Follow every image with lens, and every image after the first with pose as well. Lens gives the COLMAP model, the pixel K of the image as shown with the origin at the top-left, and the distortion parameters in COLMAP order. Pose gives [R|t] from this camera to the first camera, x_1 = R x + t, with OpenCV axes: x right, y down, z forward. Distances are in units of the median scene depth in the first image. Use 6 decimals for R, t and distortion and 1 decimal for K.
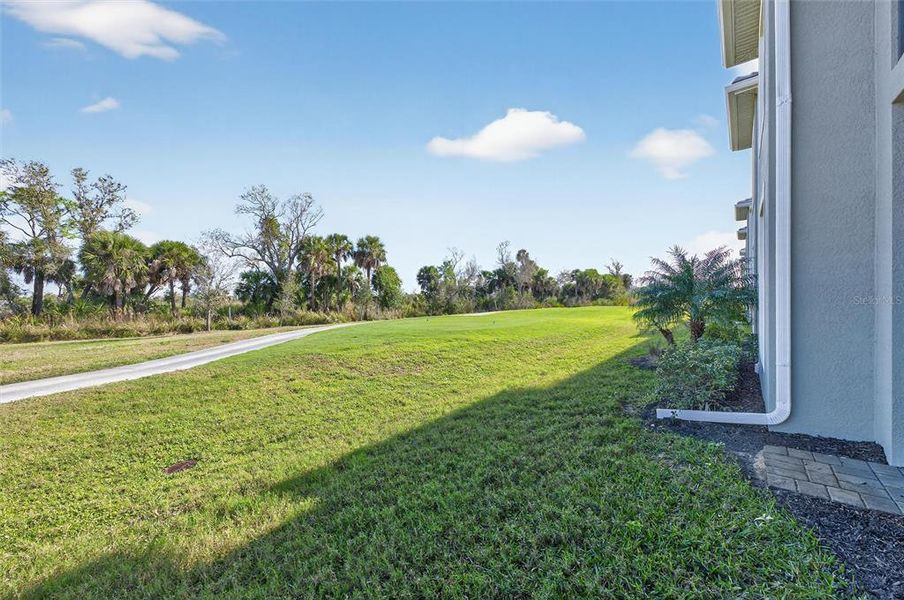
lens RADIAL K [[353.5, 0, 452.0], [0, 353.5, 300.0], [0, 0, 1]] dist [0.000092, -0.000128]
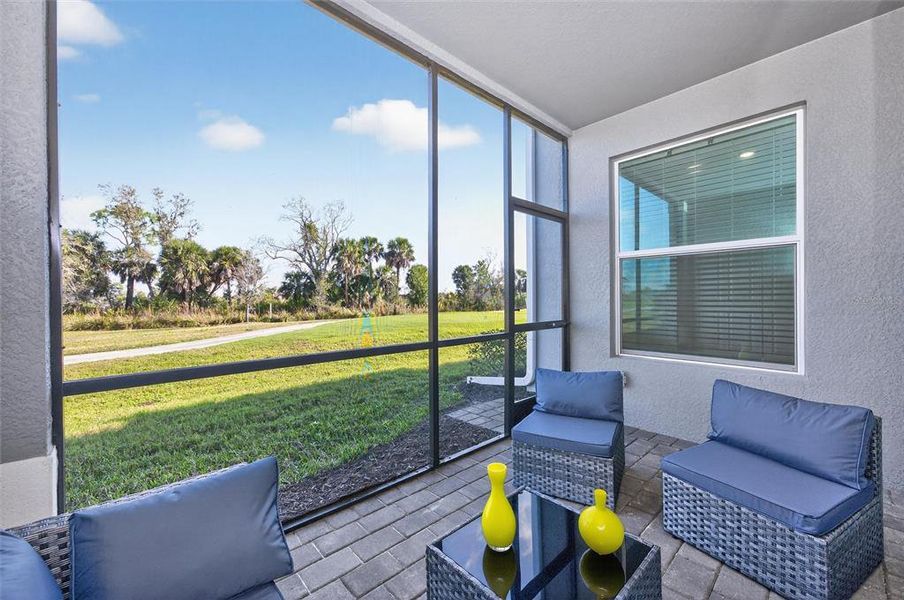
lens RADIAL K [[350.7, 0, 452.0], [0, 350.7, 300.0], [0, 0, 1]] dist [-0.000086, -0.000196]
pose [[0.989225, 0.002668, -0.146382, 0.101384], [-0.002264, 0.999993, 0.002922, 0.005030], [0.146388, -0.002559, 0.989224, -0.034499]]
